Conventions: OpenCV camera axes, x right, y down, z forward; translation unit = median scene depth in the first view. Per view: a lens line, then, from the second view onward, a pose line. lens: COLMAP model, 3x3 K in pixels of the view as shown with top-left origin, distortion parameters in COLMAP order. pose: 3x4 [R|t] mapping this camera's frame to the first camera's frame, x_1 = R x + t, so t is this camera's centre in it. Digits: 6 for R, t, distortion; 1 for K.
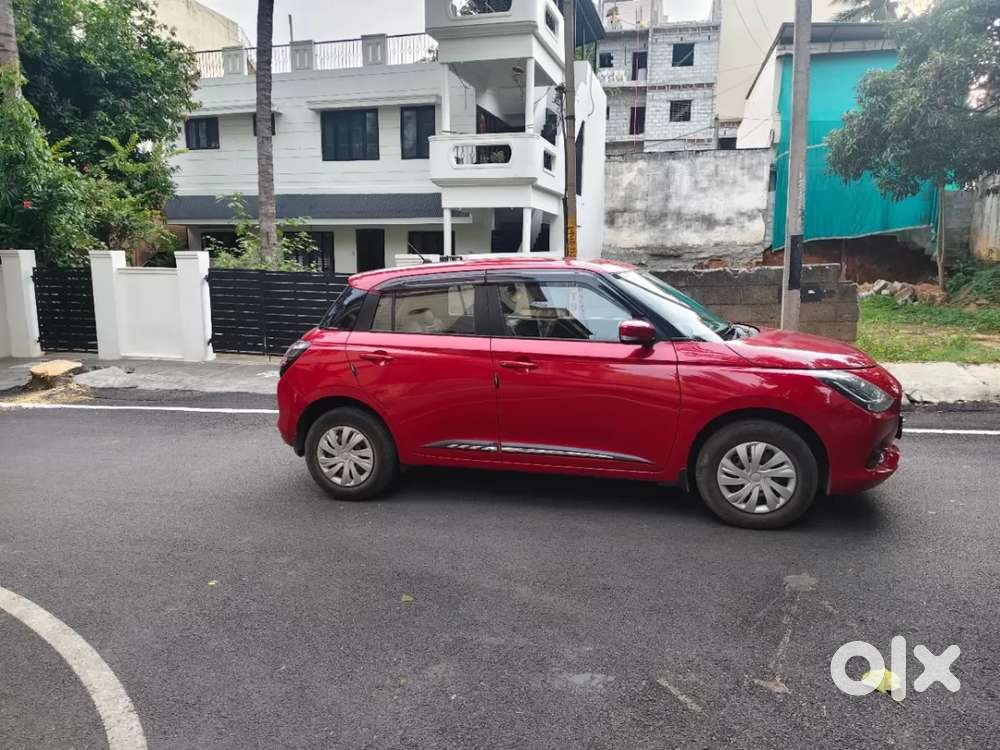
lens RADIAL K [[703.2, 0, 501.8], [0, 703.2, 378.1], [0, 0, 1]] dist [0.060970, -0.075972]
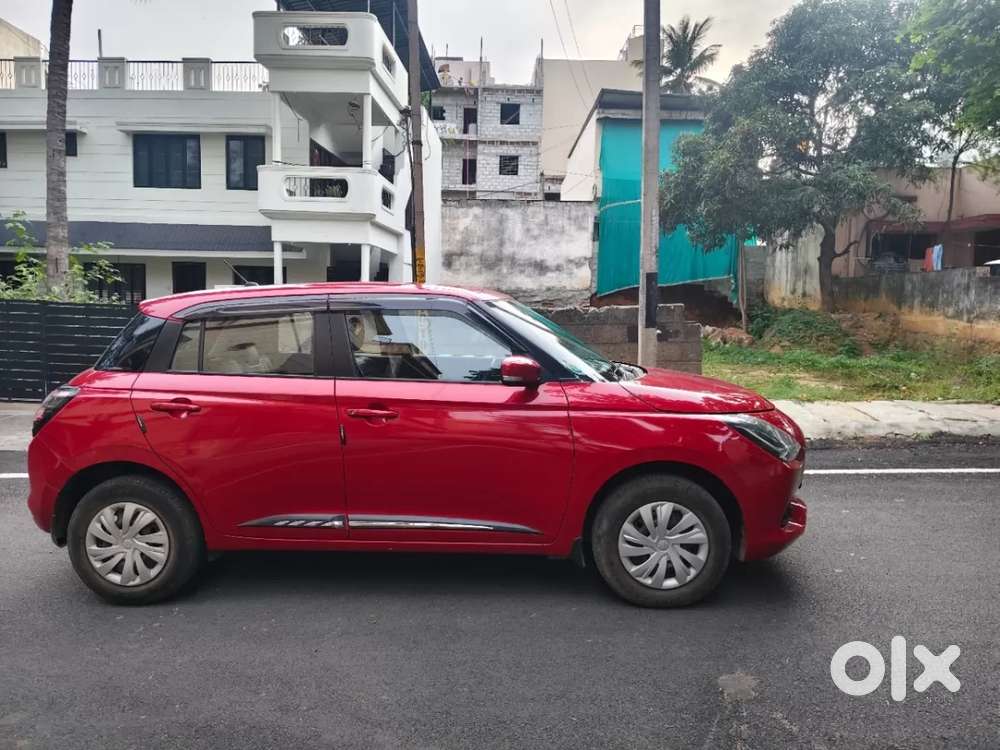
lens RADIAL K [[689.4, 0, 497.1], [0, 689.4, 360.5], [0, 0, 1]] dist [0.061708, -0.069335]
pose [[0.973871, -0.001465, 0.227095, -0.003788], [0.020420, 0.996493, -0.081143, -0.003227], [-0.226180, 0.083660, 0.970486, 0.055155]]
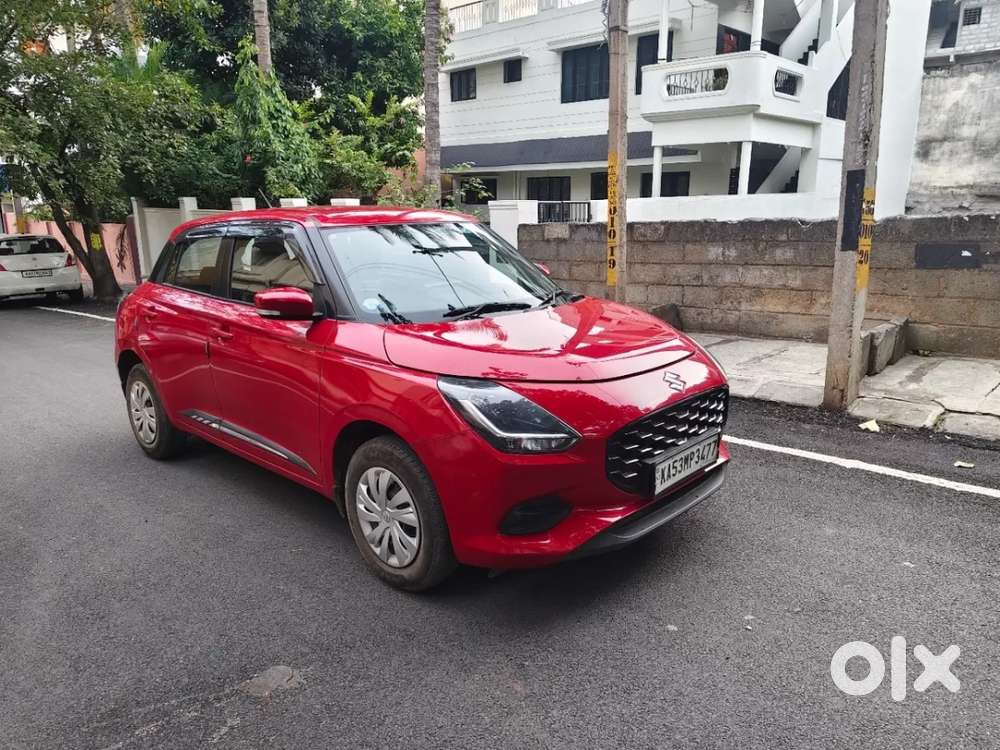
lens RADIAL K [[699.3, 0, 498.3], [0, 699.3, 361.4], [0, 0, 1]] dist [0.063895, -0.073368]
pose [[0.887553, 0.097322, -0.450309, 0.180430], [-0.072561, 0.994764, 0.071975, -0.018039], [0.454956, -0.031207, 0.889967, 0.098746]]
